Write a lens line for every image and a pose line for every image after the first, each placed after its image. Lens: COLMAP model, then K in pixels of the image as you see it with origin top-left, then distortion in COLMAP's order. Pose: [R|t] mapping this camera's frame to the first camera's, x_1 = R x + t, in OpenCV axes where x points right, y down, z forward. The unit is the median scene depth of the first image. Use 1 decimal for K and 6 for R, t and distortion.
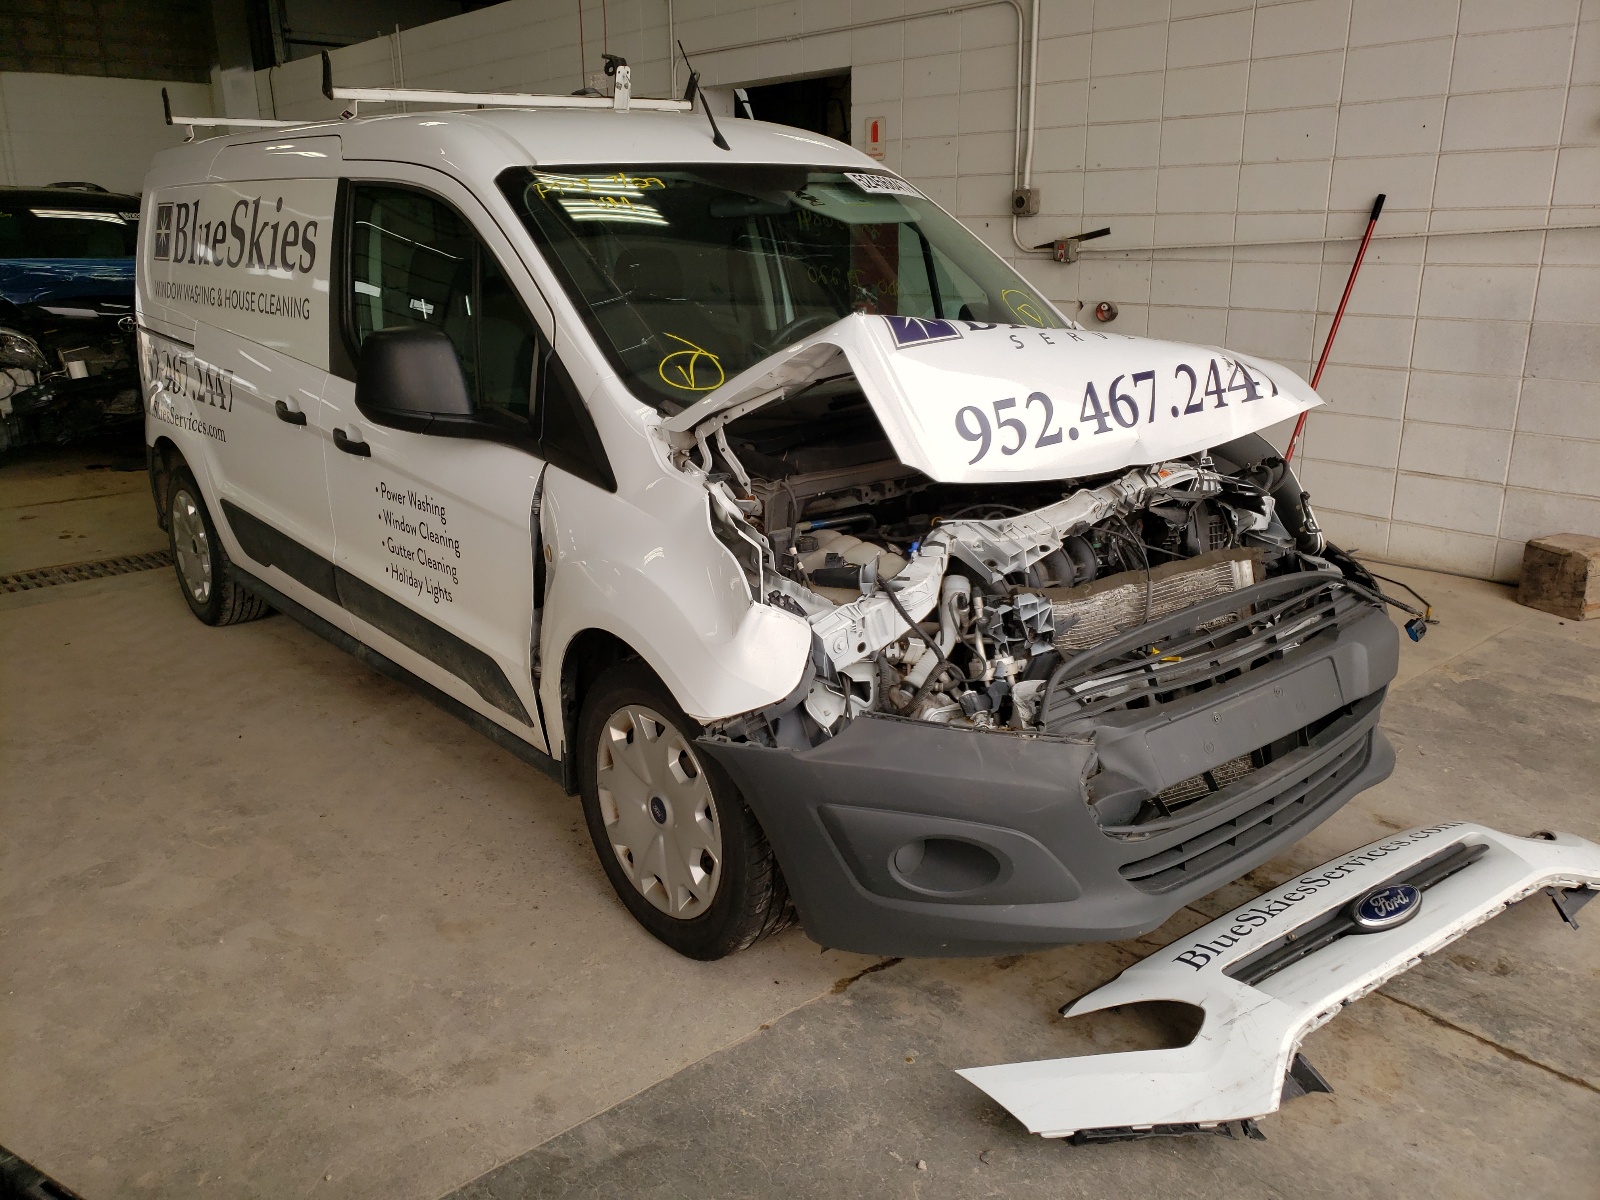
lens RADIAL K [[1194.8, 0, 800.0], [0, 1194.8, 600.0], [0, 0, 1]] dist [0.083416, -0.053297]
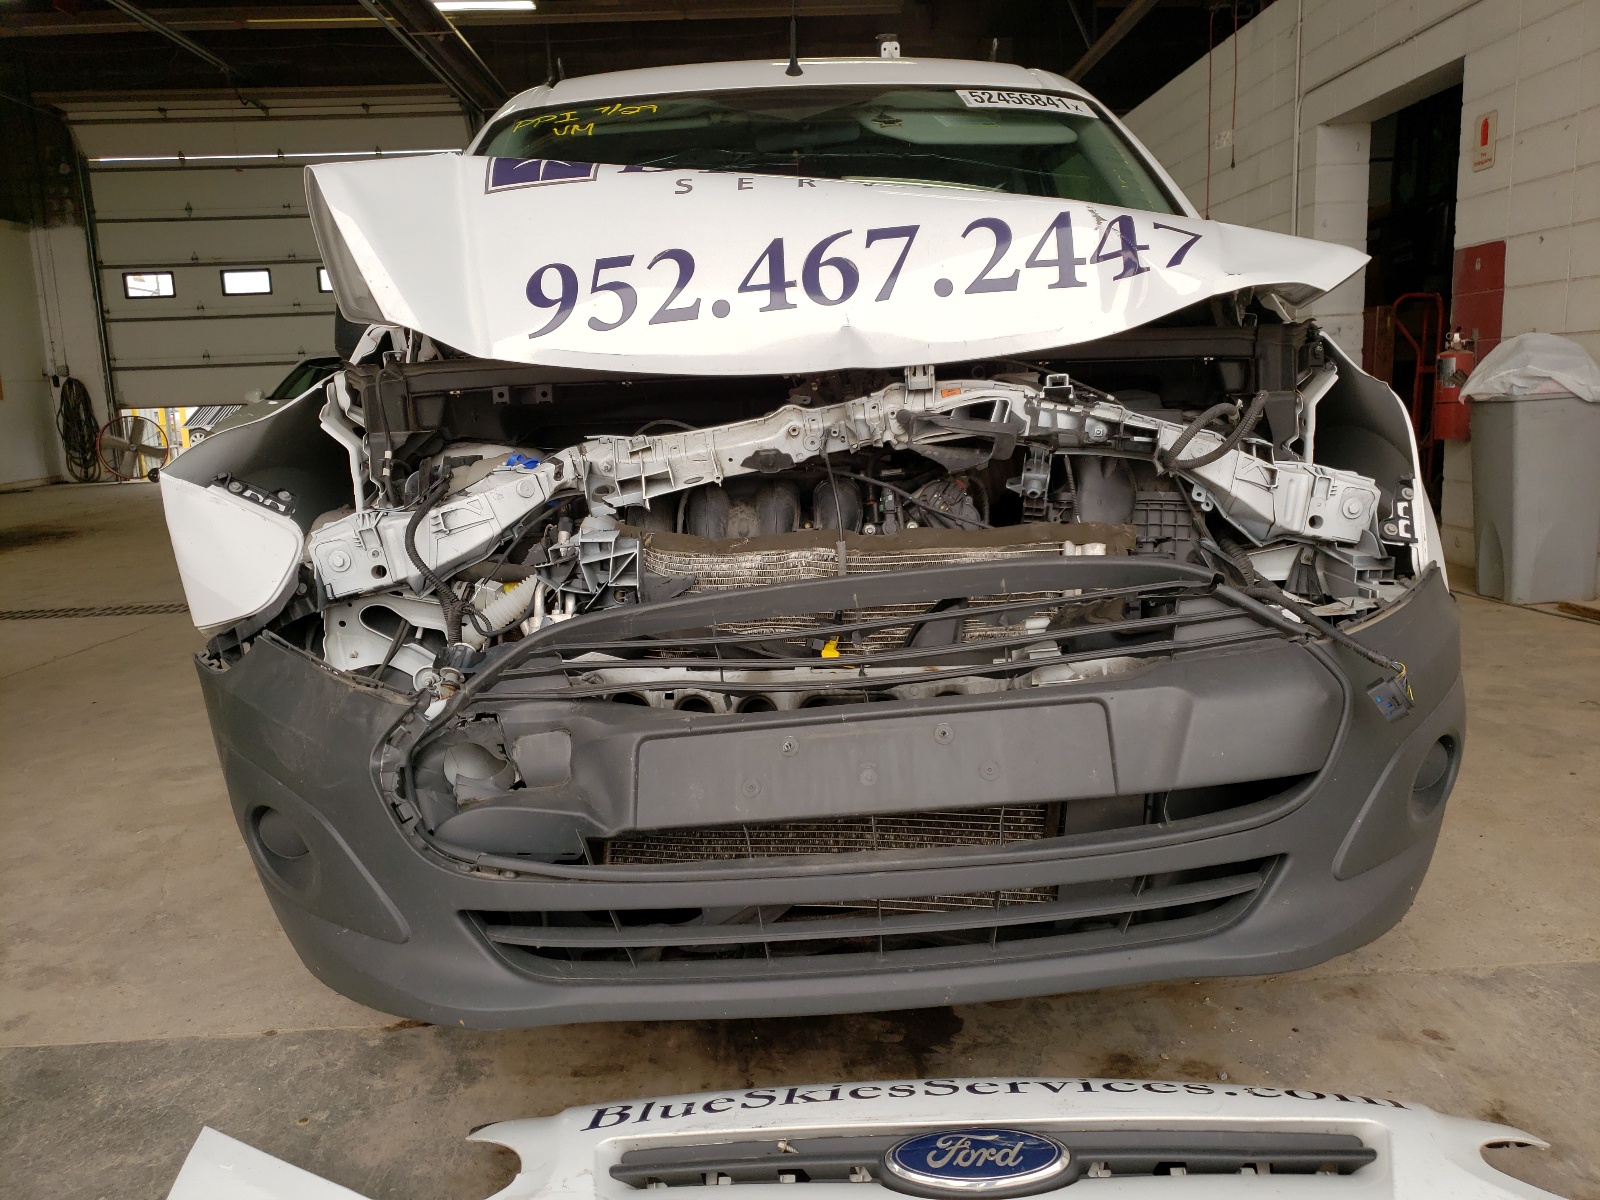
lens RADIAL K [[1211.6, 0, 775.0], [0, 1211.6, 631.1], [0, 0, 1]] dist [0.084127, -0.042975]
pose [[0.792494, 0.103967, -0.600953, 0.665067], [-0.156673, 0.986999, -0.035856, 0.060289], [0.589412, 0.122569, 0.798480, 0.474123]]
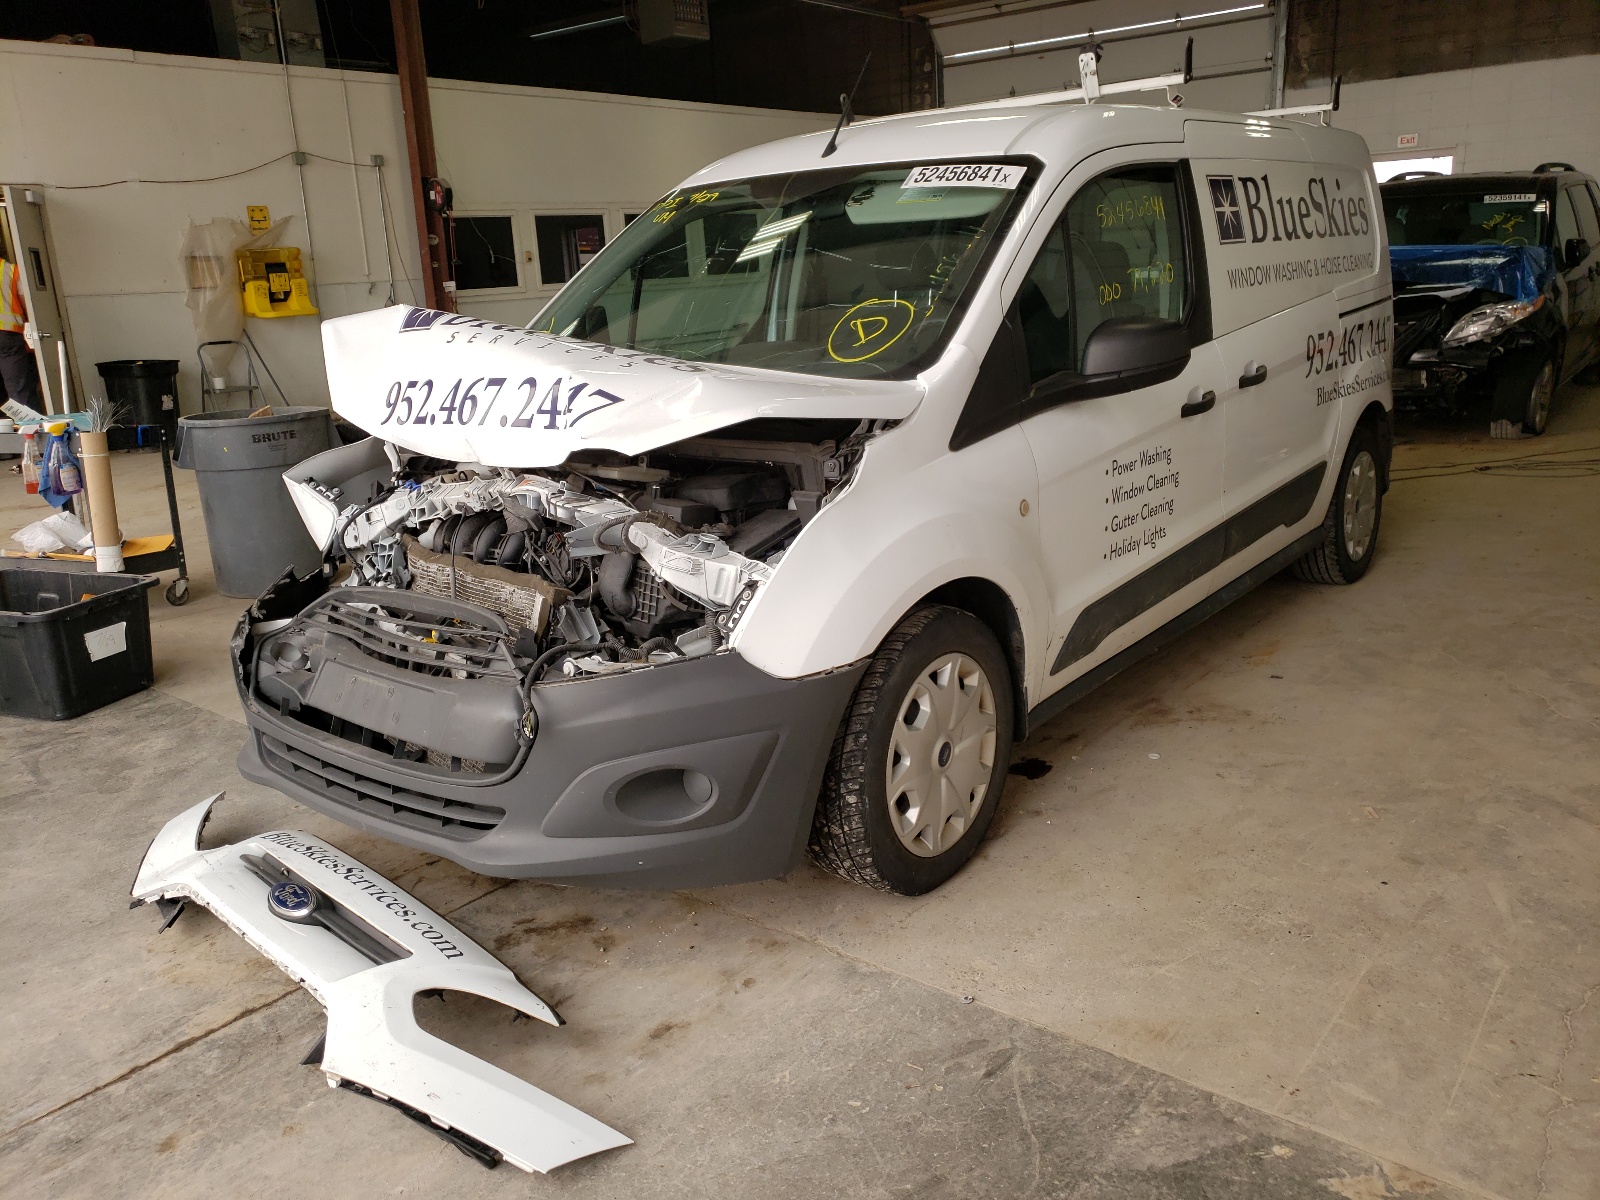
lens RADIAL K [[1194.8, 0, 800.0], [0, 1194.8, 600.0], [0, 0, 1]] dist [0.083416, -0.053297]
pose [[0.197440, 0.278470, -0.939932, 1.392495], [-0.242970, 0.942791, 0.228279, -0.315274], [0.949728, 0.183304, 0.253804, 1.040494]]
